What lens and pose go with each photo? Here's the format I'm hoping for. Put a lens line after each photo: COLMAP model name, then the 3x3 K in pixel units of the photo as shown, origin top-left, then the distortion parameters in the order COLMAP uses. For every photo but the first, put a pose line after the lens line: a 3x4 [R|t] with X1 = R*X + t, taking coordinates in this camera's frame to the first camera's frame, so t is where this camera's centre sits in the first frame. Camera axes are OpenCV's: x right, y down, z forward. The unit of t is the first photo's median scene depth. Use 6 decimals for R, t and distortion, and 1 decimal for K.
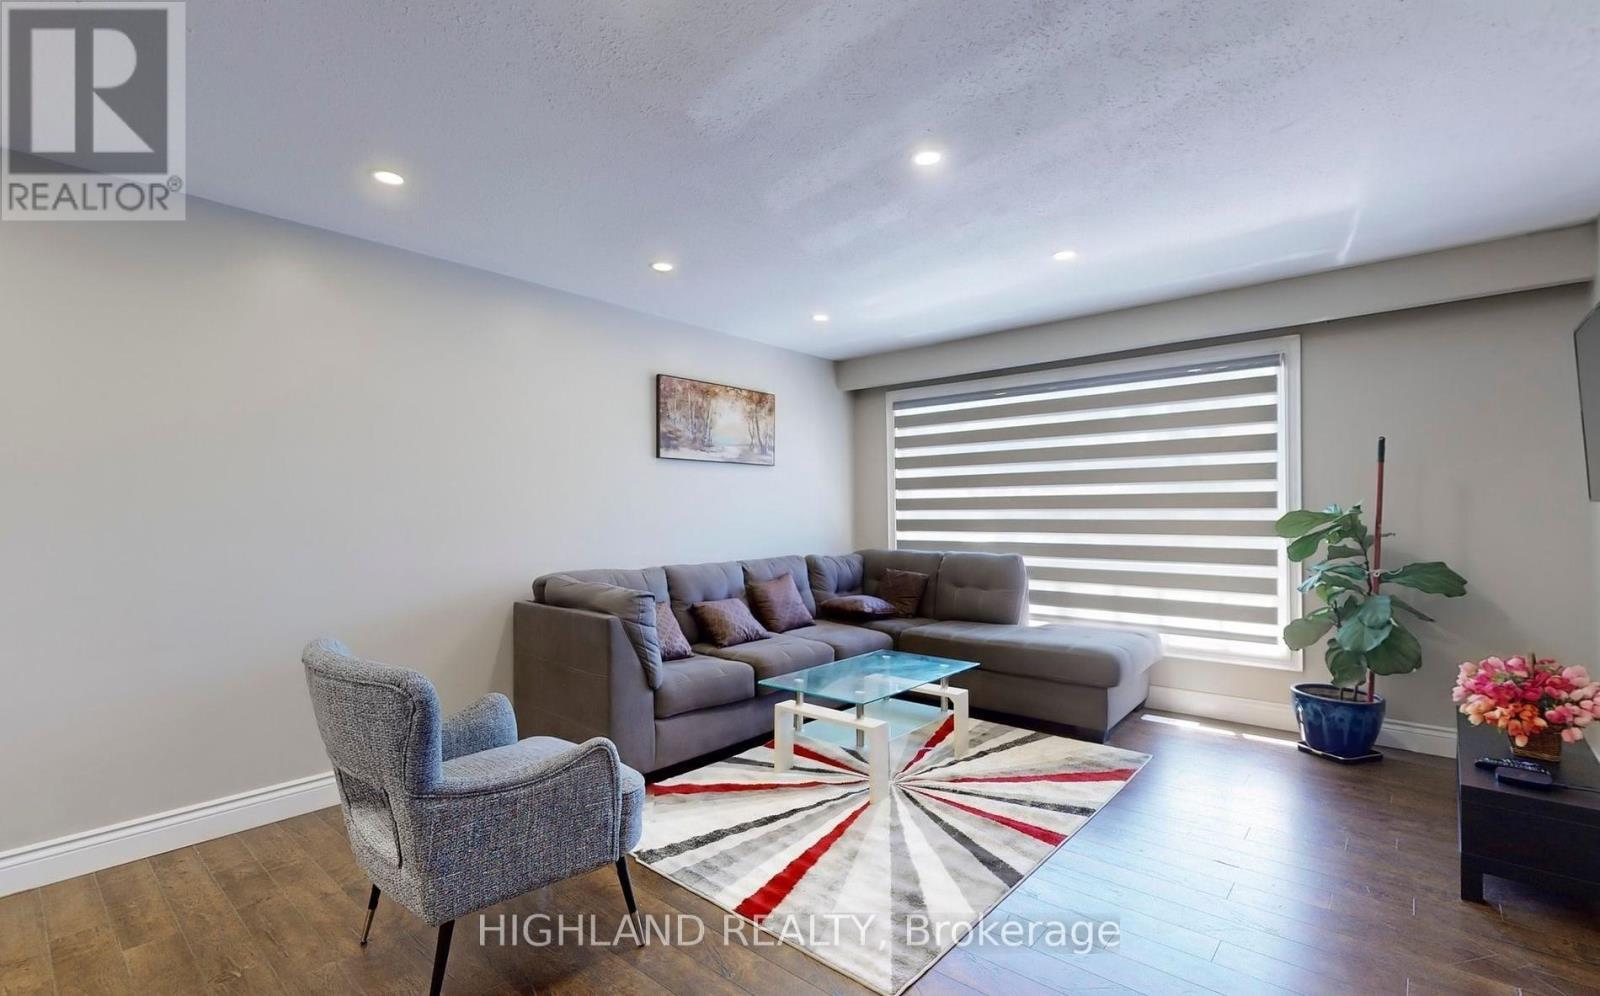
lens RADIAL K [[761.0, 0, 763.0], [0, 761.0, 515.1], [0, 0, 1]] dist [0.001098, 0.000103]
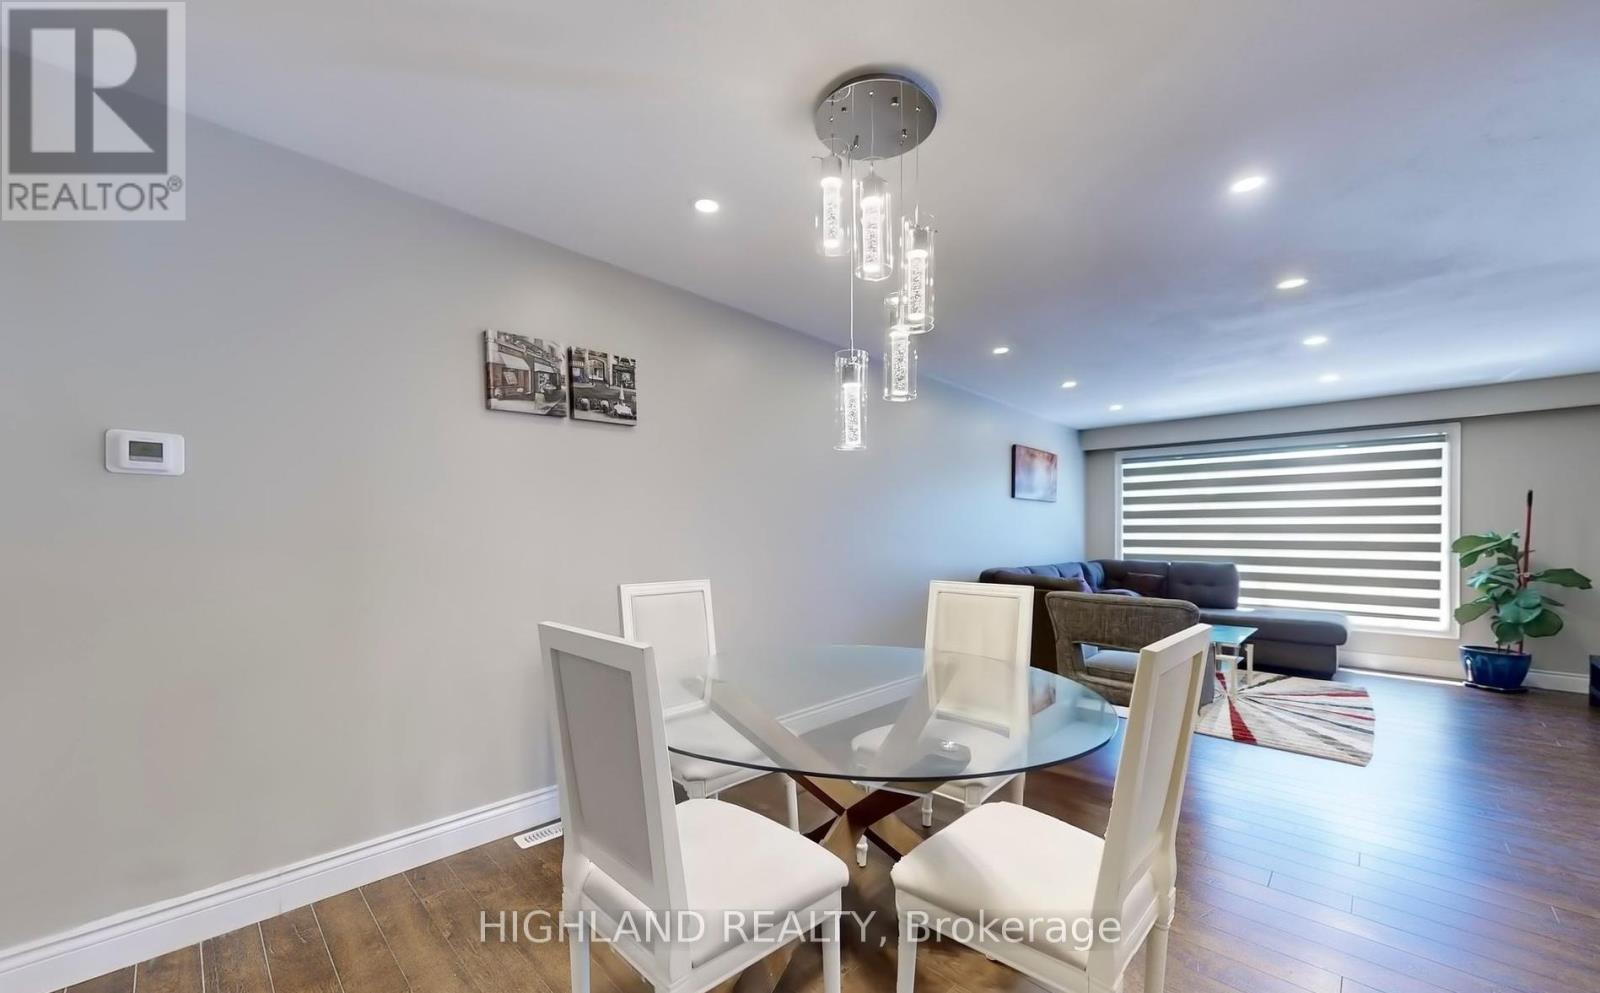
lens RADIAL K [[627.4, 0, 798.3], [0, 627.4, 537.1], [0, 0, 1]] dist [-0.000459, -0.000110]
pose [[0.998480, 0.010548, -0.054100, -0.597661], [-0.010447, 0.999943, 0.002137, 0.008753], [0.054119, -0.001569, 0.998533, -0.366154]]
